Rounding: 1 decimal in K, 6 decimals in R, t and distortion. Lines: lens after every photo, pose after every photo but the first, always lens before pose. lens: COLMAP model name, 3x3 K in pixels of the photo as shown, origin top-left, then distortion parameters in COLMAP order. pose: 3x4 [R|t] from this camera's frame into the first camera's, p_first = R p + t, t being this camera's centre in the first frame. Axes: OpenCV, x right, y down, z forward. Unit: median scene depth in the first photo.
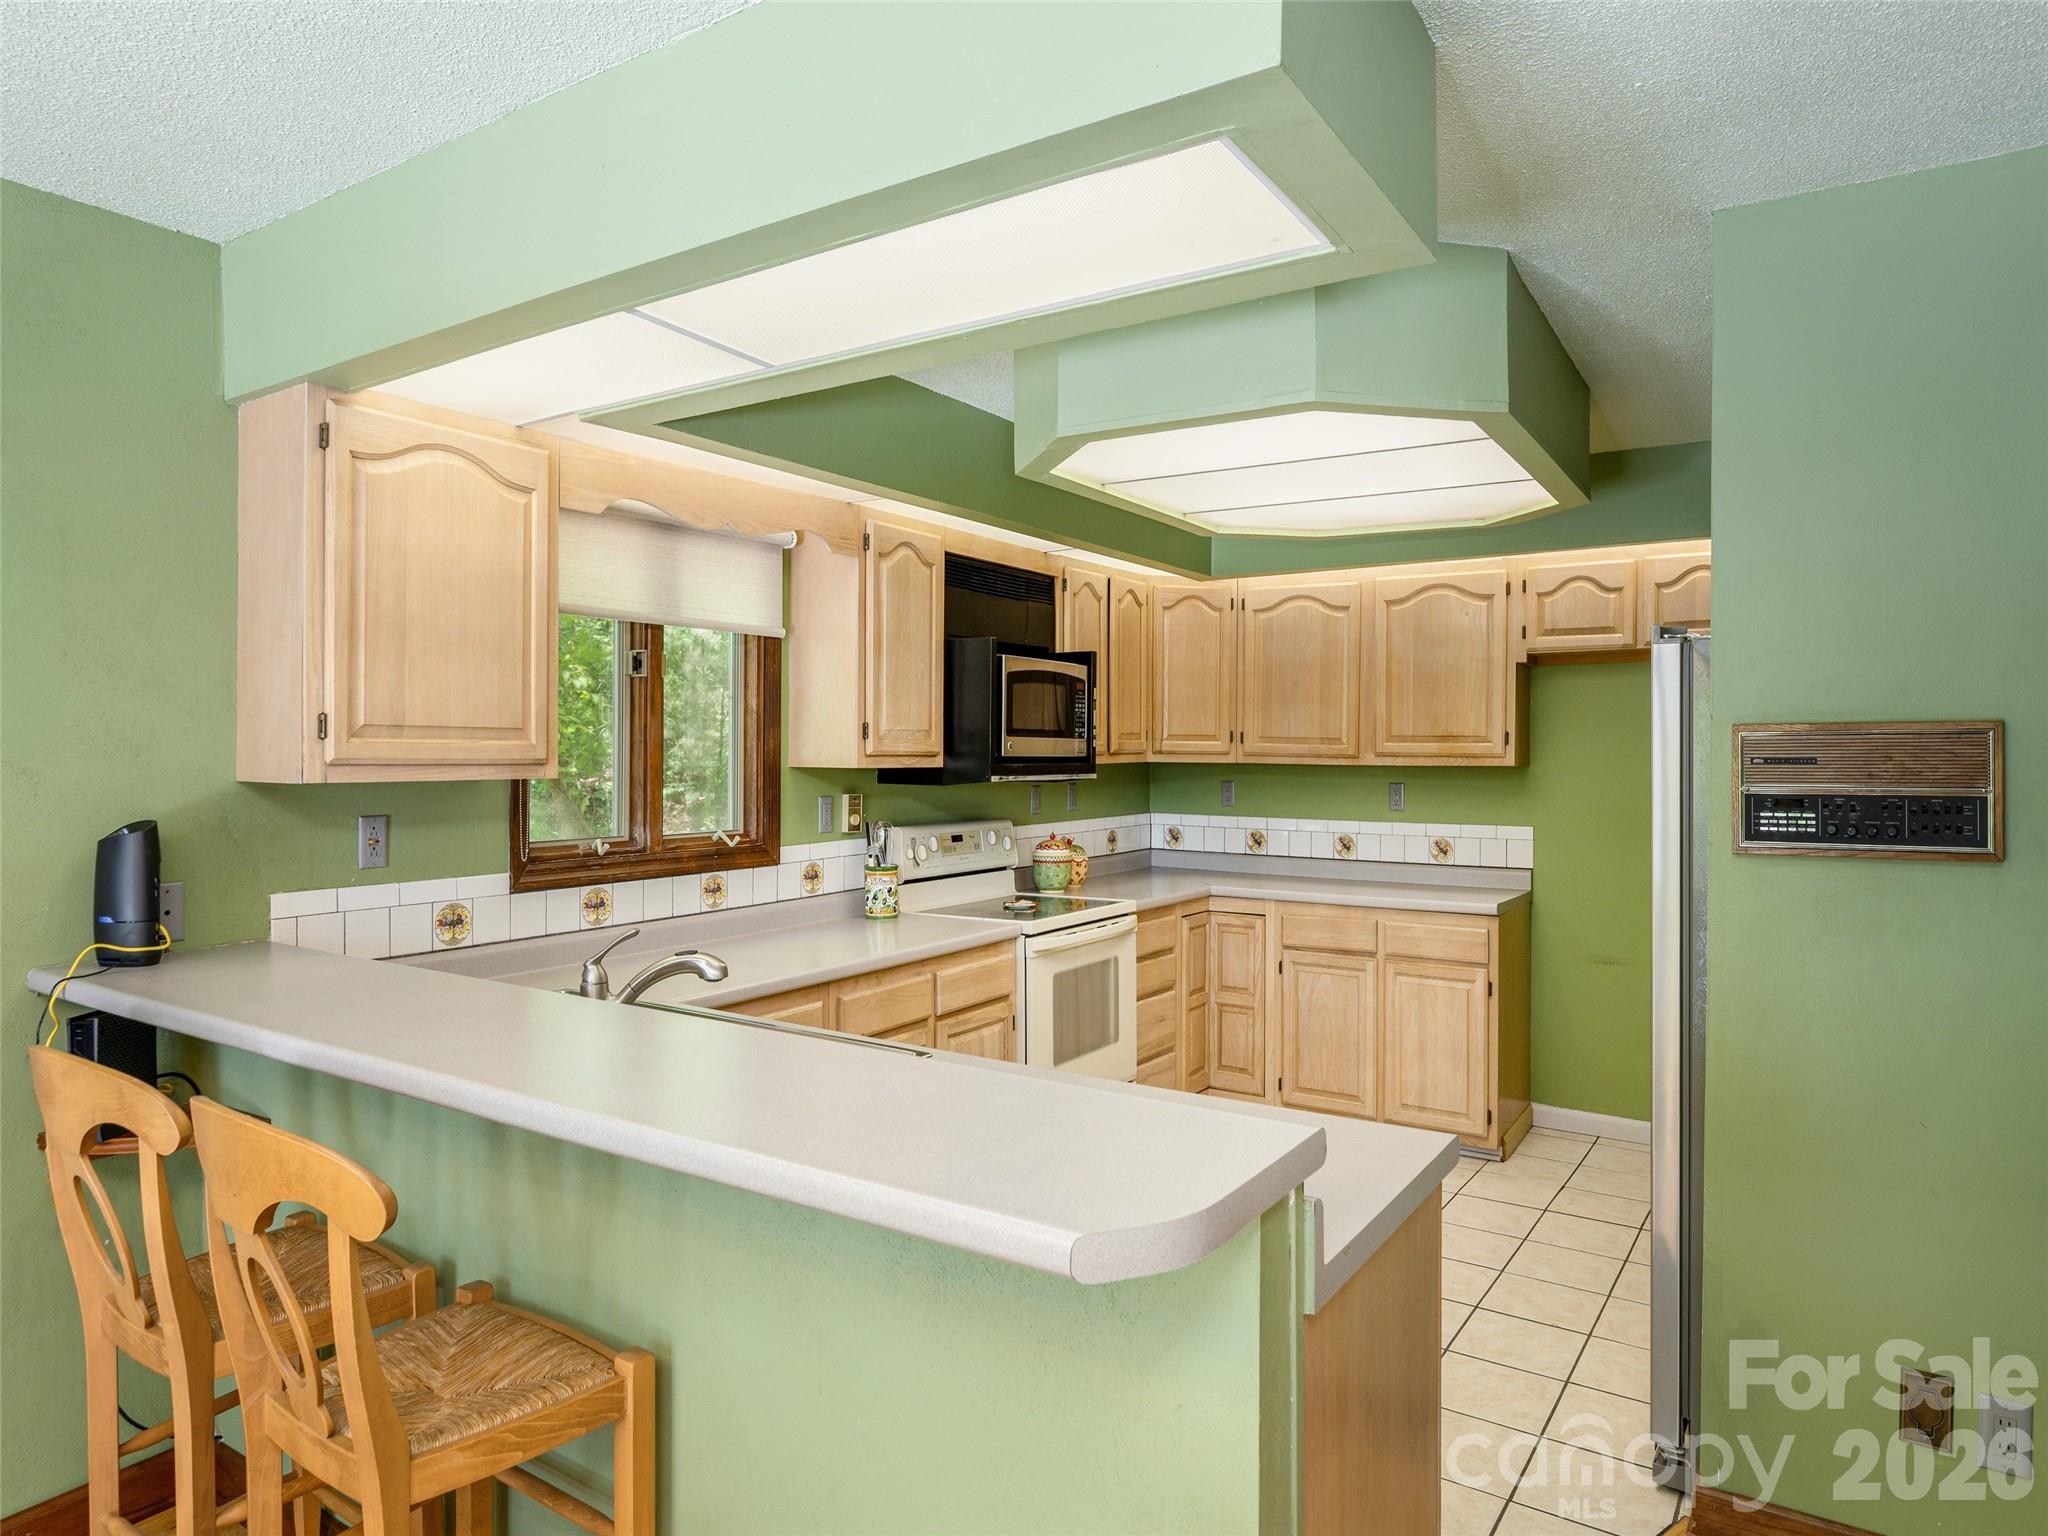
lens RADIAL K [[1231.7, 0, 1074.8], [0, 1231.7, 726.2], [0, 0, 1]] dist [0.008056, 0.002657]
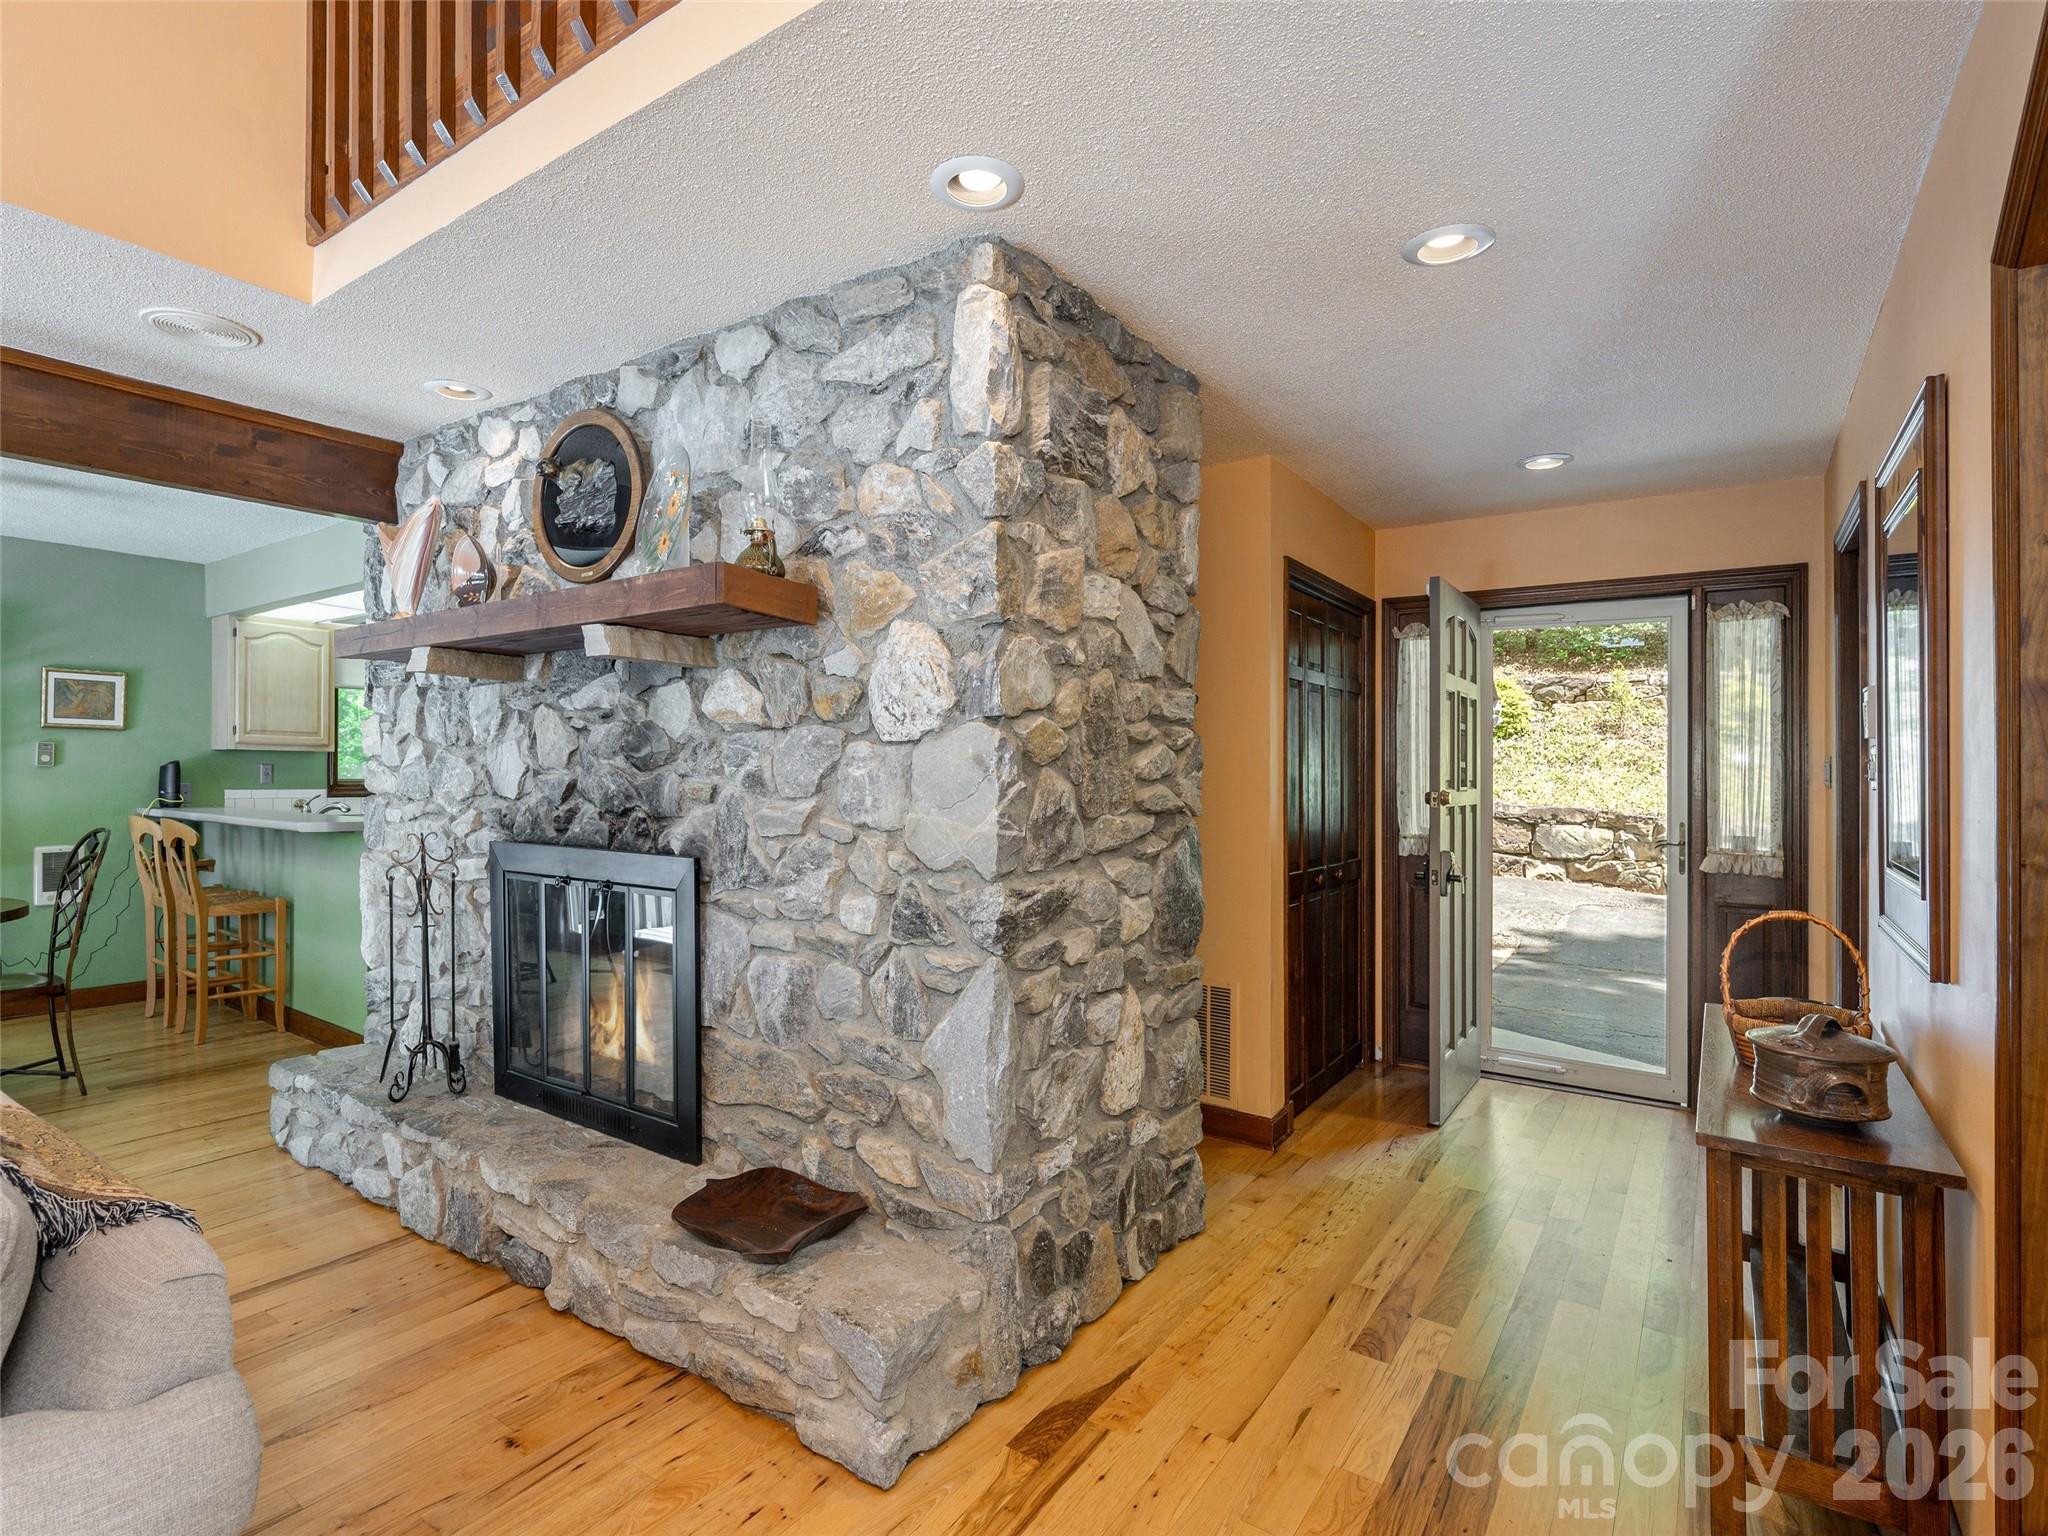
lens RADIAL K [[1006.5, 0, 1024.3], [0, 1006.5, 761.8], [0, 0, 1]] dist [0.003840, -0.001196]
pose [[0.999127, 0.009264, -0.040737, 0.926554], [-0.009062, 0.999946, 0.005153, 0.031291], [0.040783, -0.004780, 0.999157, -0.898325]]
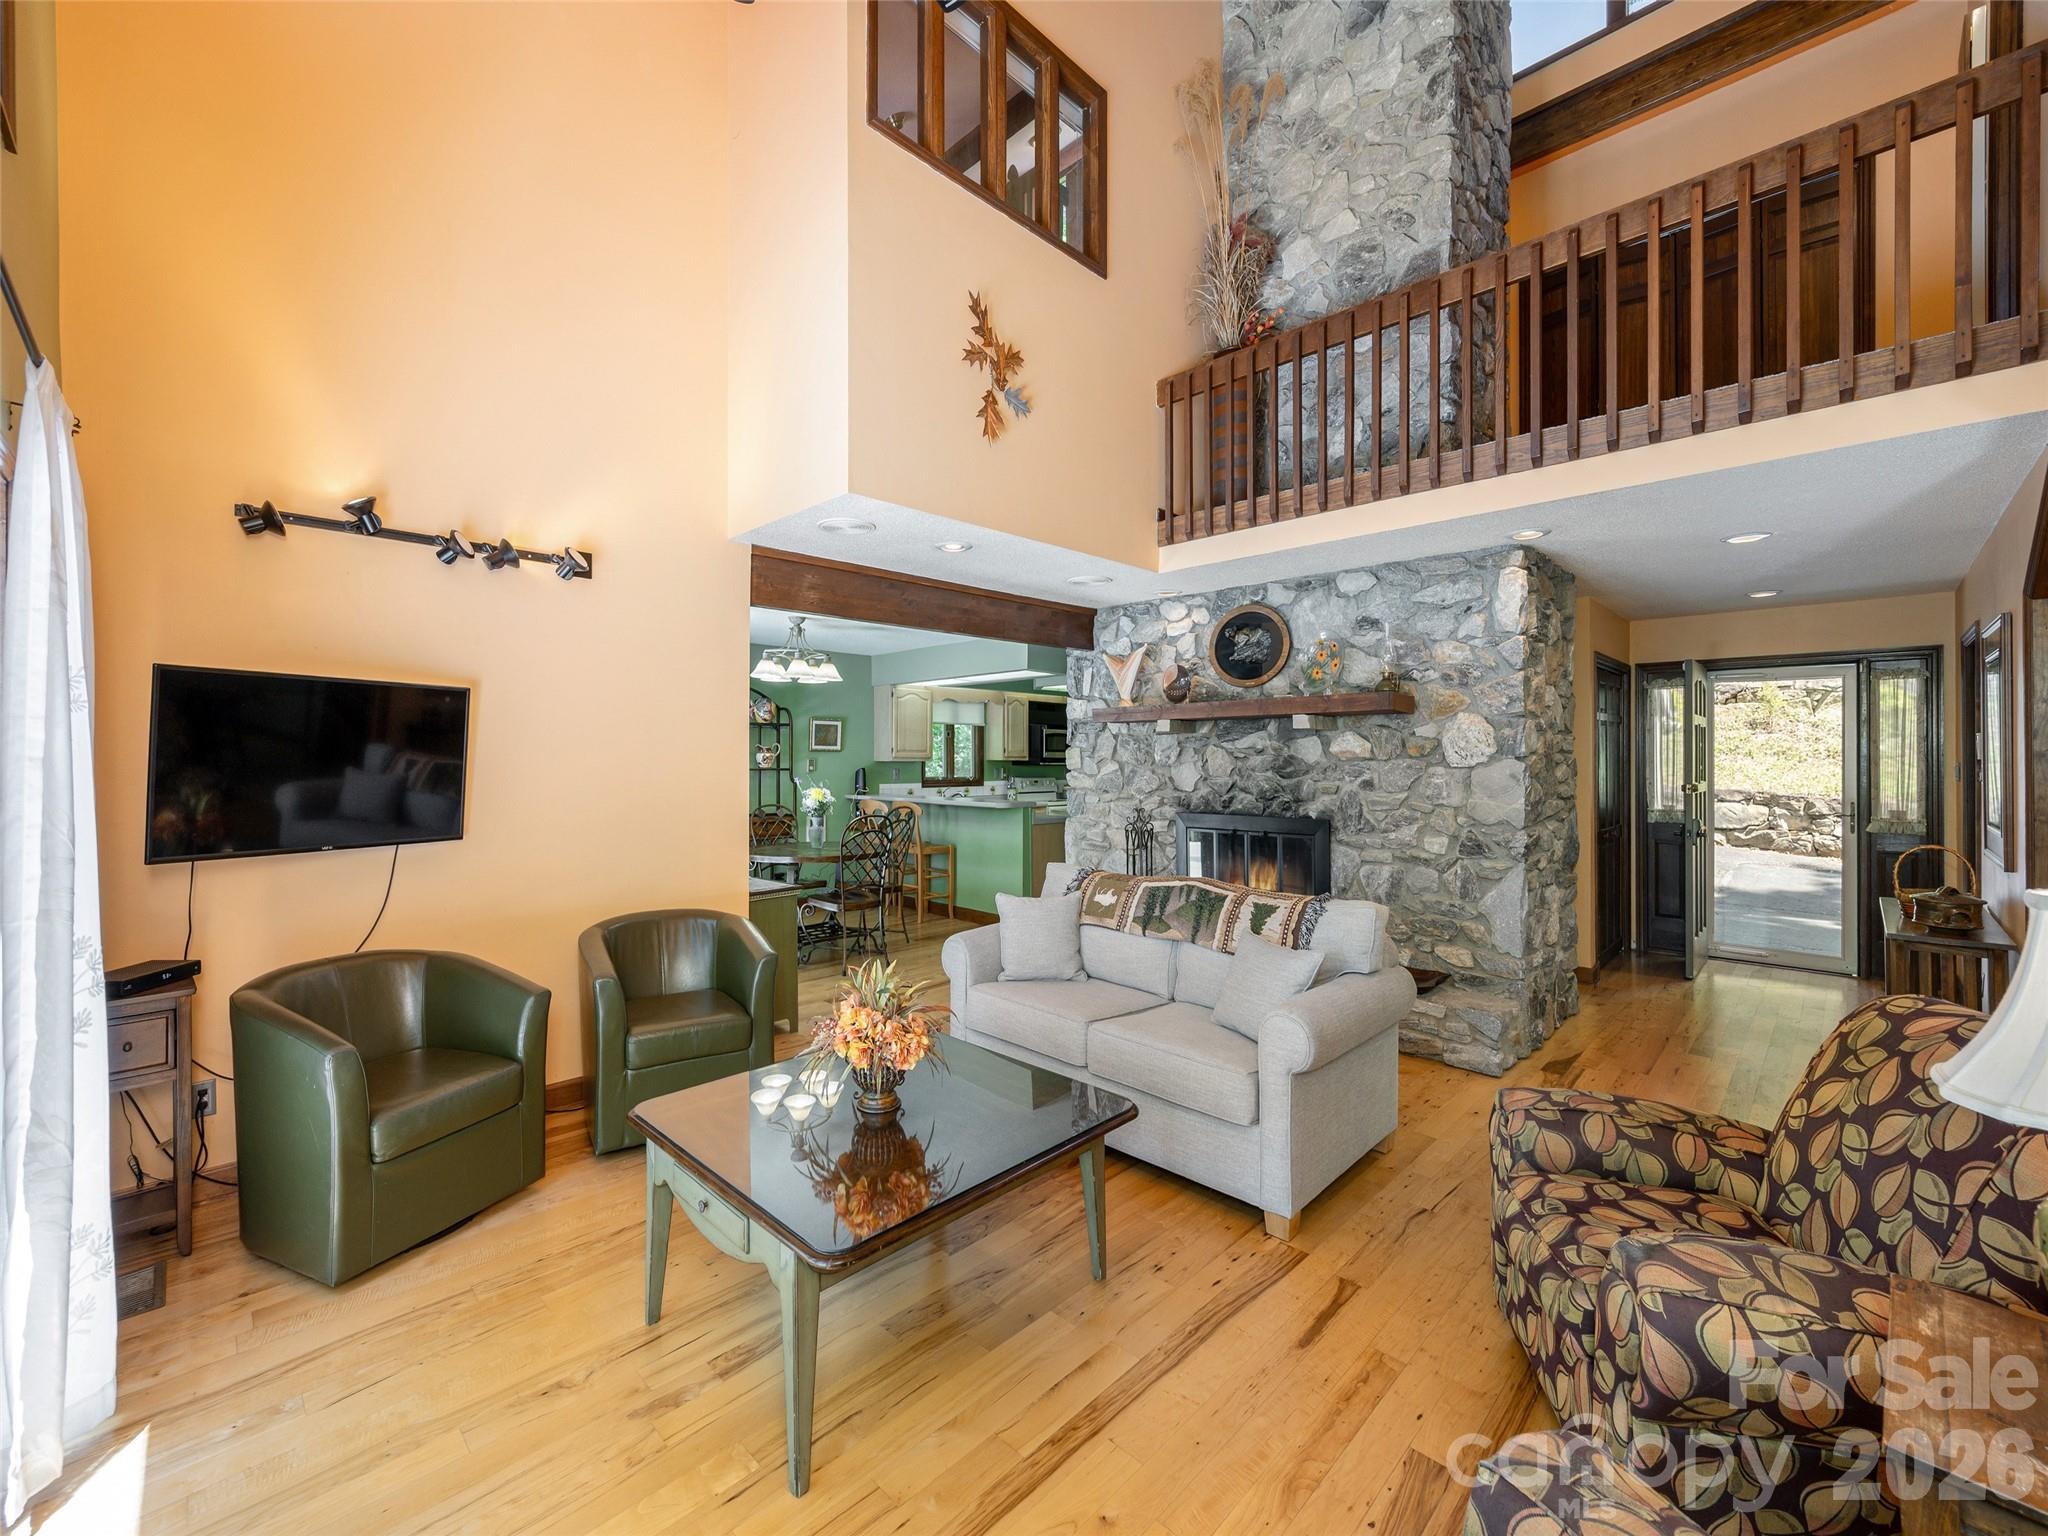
lens RADIAL K [[819.8, 0, 1041.6], [0, 819.8, 757.4], [0, 0, 1]] dist [0.000607, -0.000287]
pose [[0.976994, -0.001668, -0.213260, 0.498359], [0.004543, 0.999905, 0.012991, -0.007898], [0.213218, -0.013661, 0.976909, -1.504348]]
